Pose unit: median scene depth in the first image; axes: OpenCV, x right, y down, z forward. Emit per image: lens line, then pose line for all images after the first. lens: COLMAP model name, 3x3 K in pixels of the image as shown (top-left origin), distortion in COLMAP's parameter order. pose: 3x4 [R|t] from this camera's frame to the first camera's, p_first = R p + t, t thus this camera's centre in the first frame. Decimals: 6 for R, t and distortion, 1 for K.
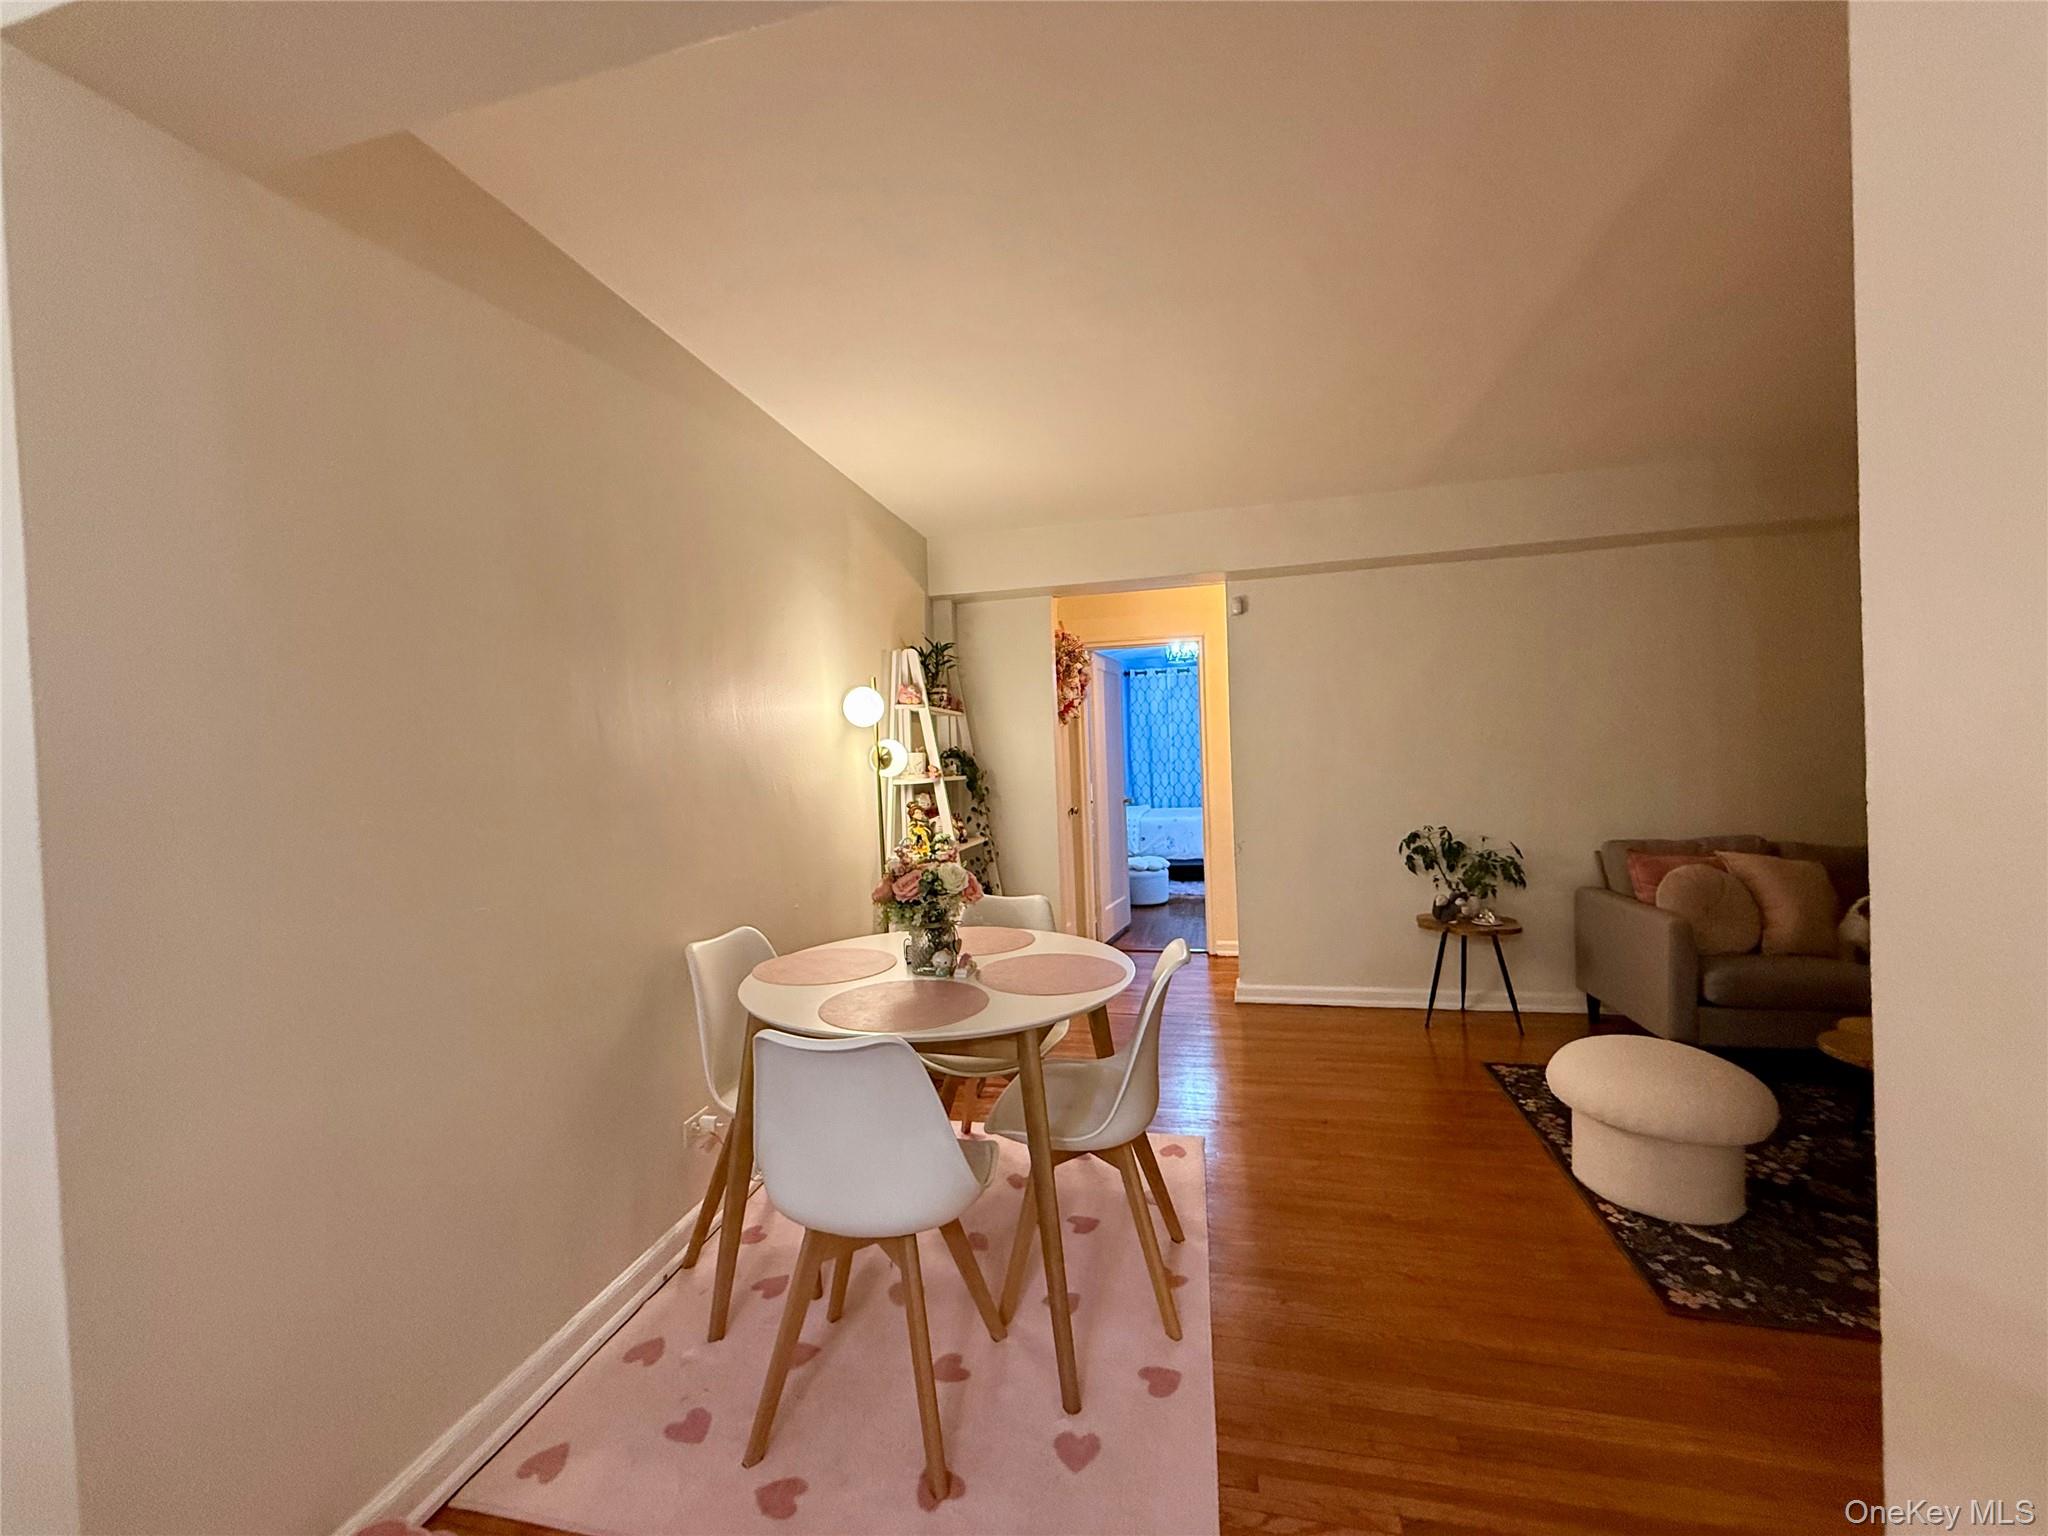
lens RADIAL K [[811.0, 0, 1019.5], [0, 811.0, 772.6], [0, 0, 1]] dist [0.000427, -0.001104]
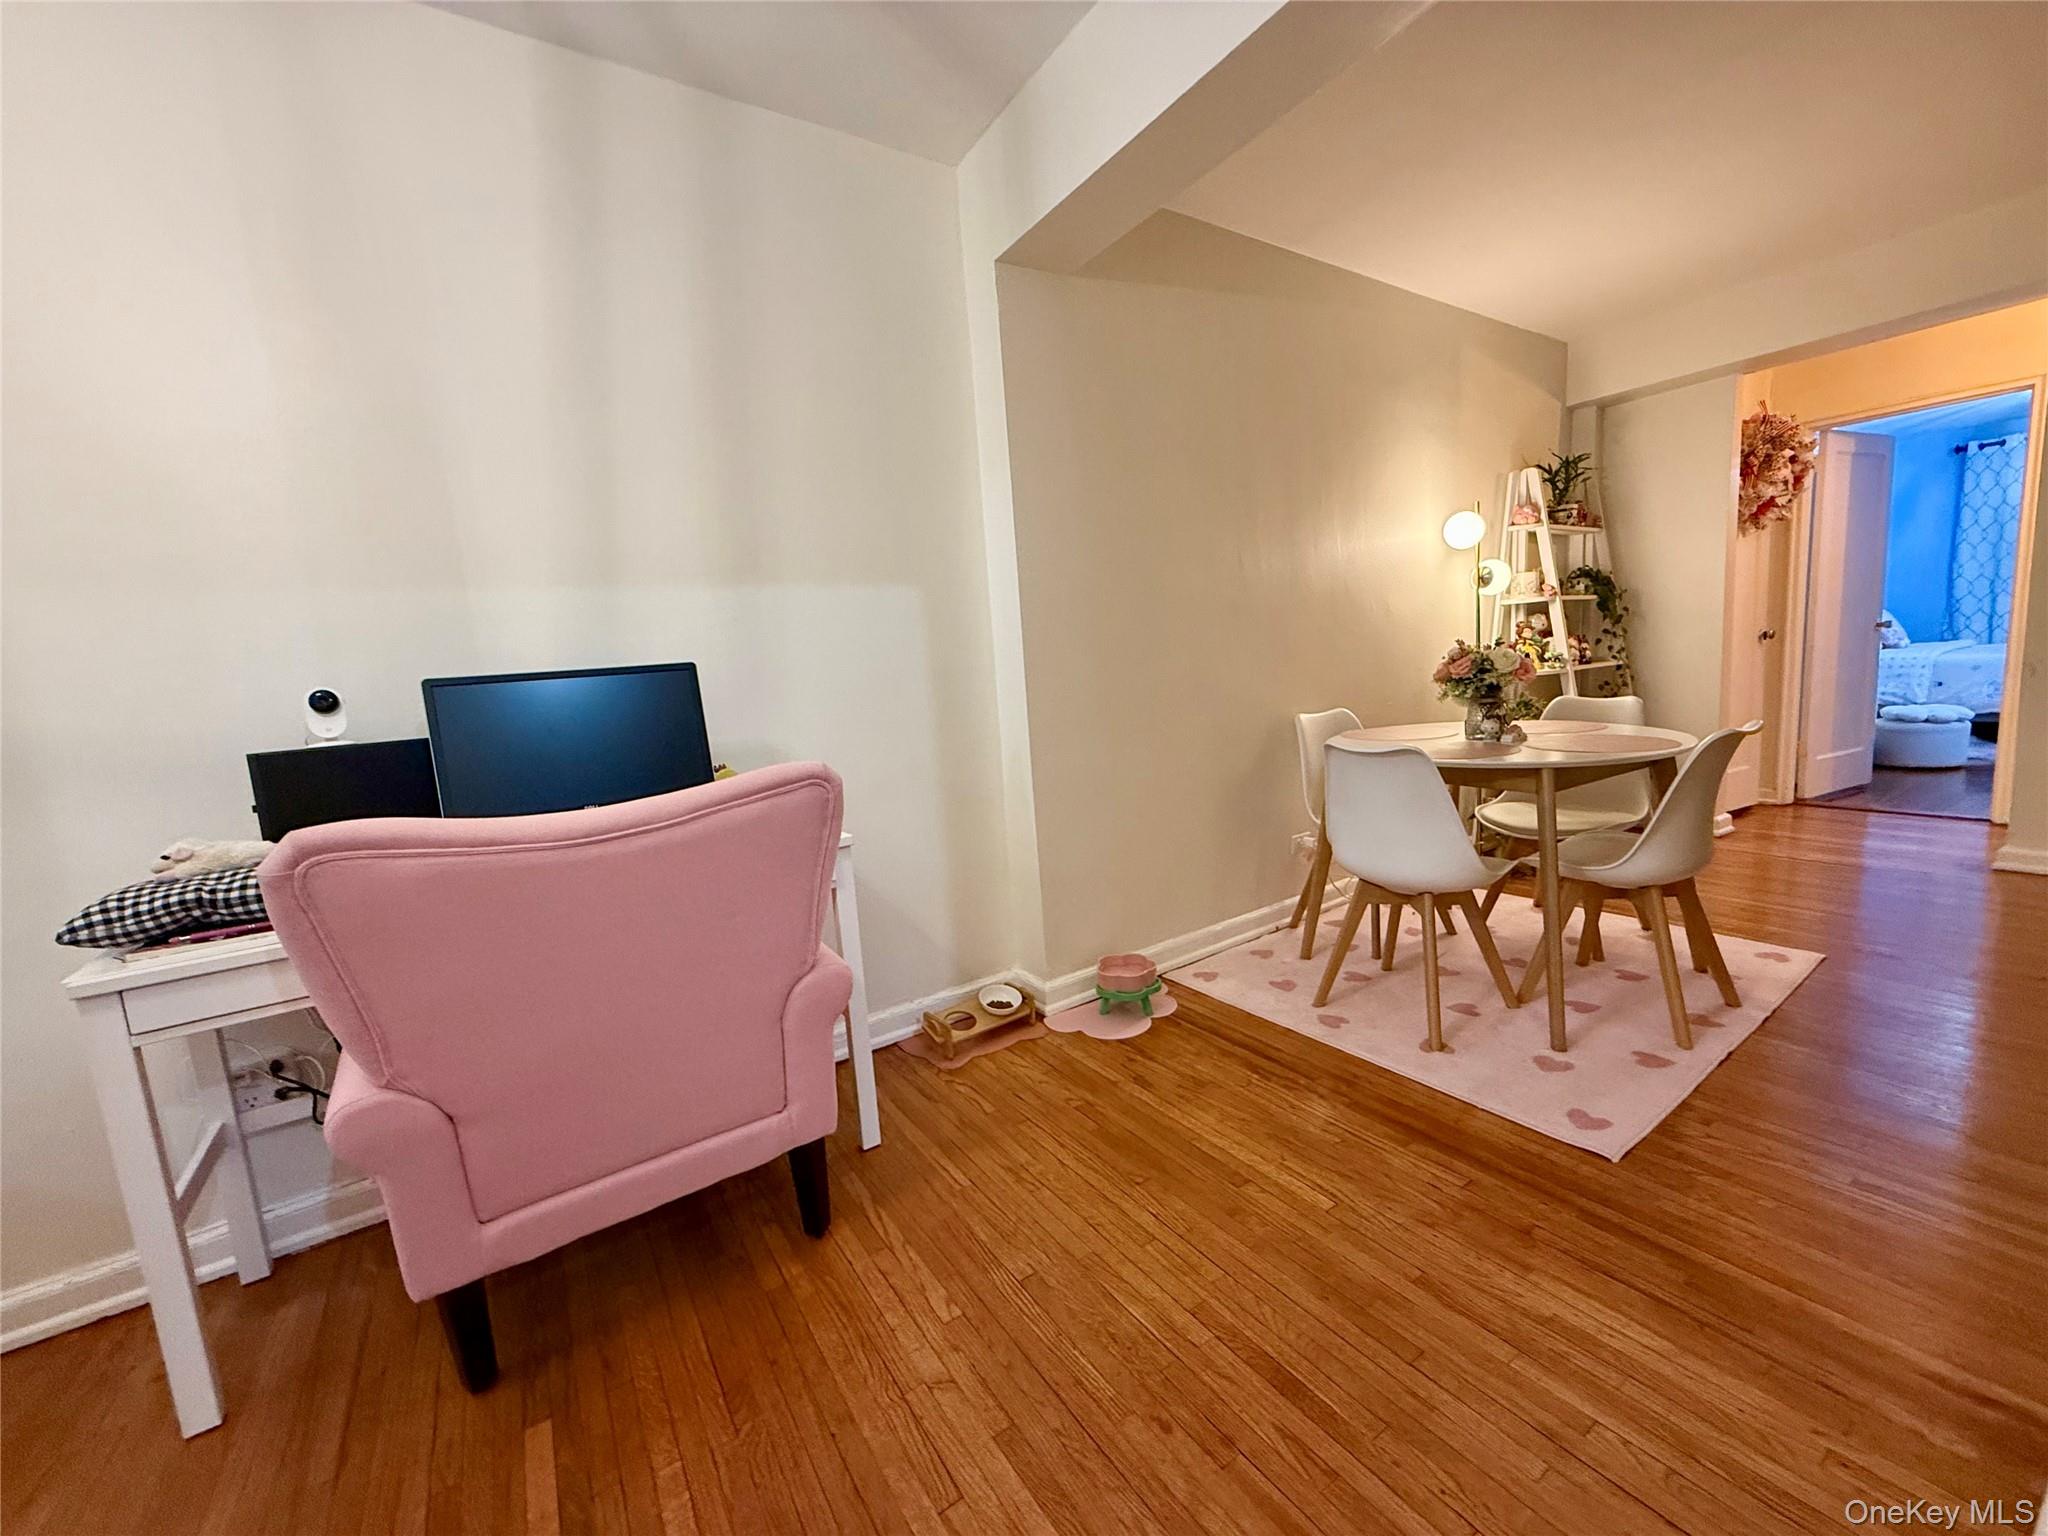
lens RADIAL K [[811.0, 0, 1019.5], [0, 811.0, 772.6], [0, 0, 1]] dist [0.000427, -0.001104]
pose [[0.724441, 0.081406, -0.684513, 0.132665], [0.033761, 0.987621, 0.153184, 0.048101], [0.688510, -0.134083, 0.712724, -0.217910]]
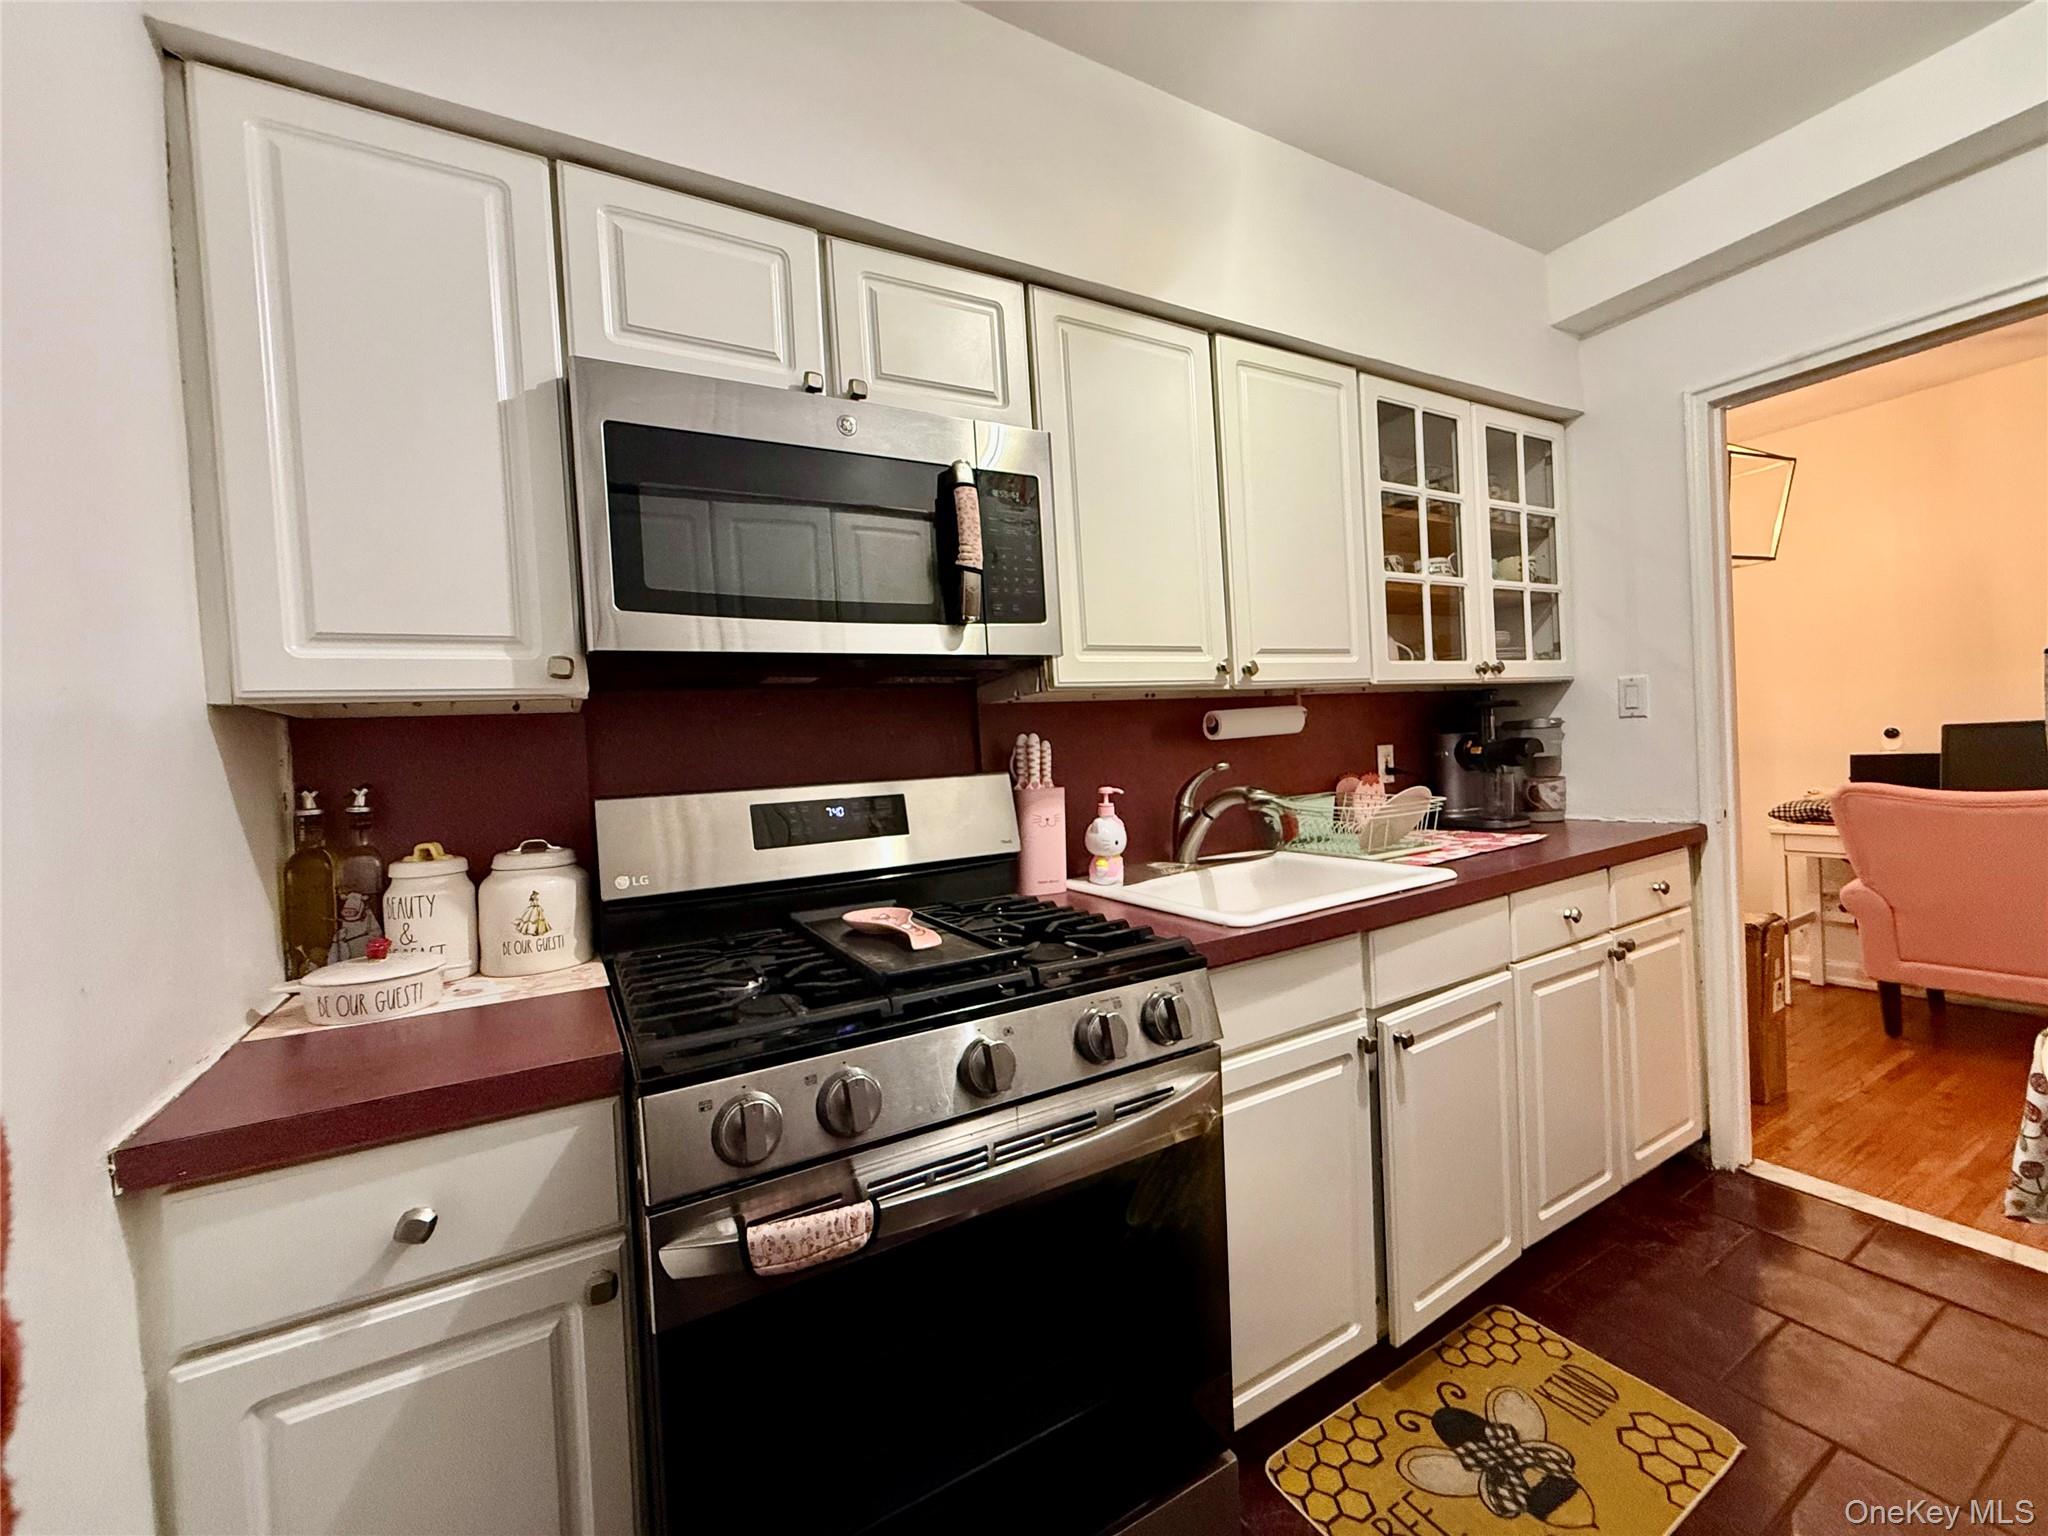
lens RADIAL K [[811.0, 0, 1019.5], [0, 811.0, 772.6], [0, 0, 1]] dist [0.000427, -0.001104]
pose [[-0.727399, 0.101749, -0.678629, 0.918154], [0.079050, 0.994787, 0.064421, -0.028051], [0.681646, -0.006786, -0.731651, -0.163754]]
